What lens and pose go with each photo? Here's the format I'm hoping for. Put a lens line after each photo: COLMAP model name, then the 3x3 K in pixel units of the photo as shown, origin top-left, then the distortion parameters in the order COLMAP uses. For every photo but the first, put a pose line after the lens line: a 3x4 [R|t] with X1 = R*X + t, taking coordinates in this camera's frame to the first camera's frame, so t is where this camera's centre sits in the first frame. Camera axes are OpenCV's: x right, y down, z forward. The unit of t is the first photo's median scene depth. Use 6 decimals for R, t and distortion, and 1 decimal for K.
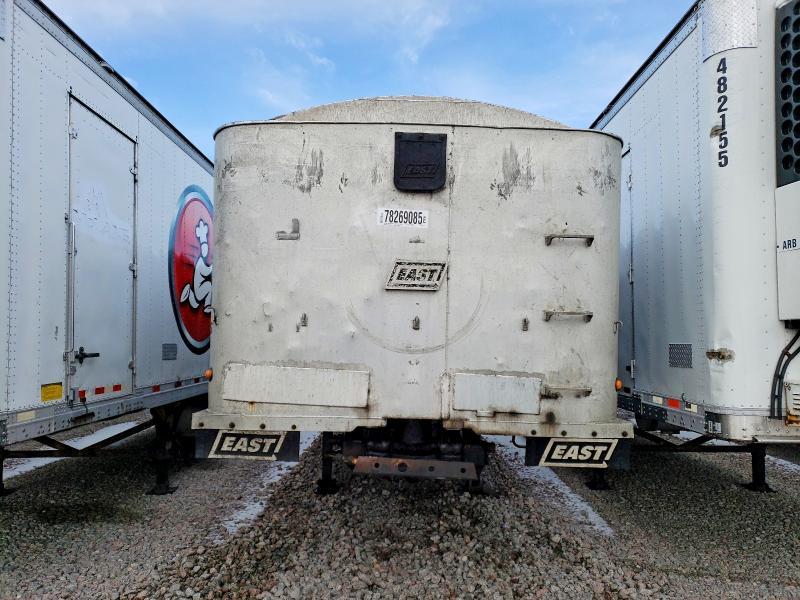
lens RADIAL K [[578.1, 0, 367.1], [0, 578.1, 312.3], [0, 0, 1]] dist [0.057452, -0.038621]
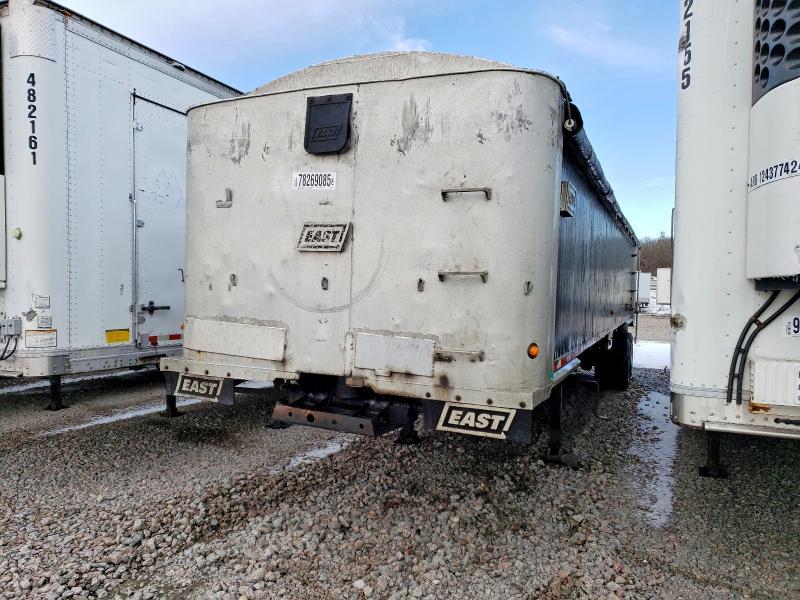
lens RADIAL K [[578.1, 0, 403.3], [0, 578.1, 301.8], [0, 0, 1]] dist [0.057452, -0.038621]
pose [[0.916775, 0.014450, -0.399143, 0.616155], [0.008109, 0.998466, 0.054772, -0.003418], [0.399322, -0.053450, 0.915251, 0.101689]]
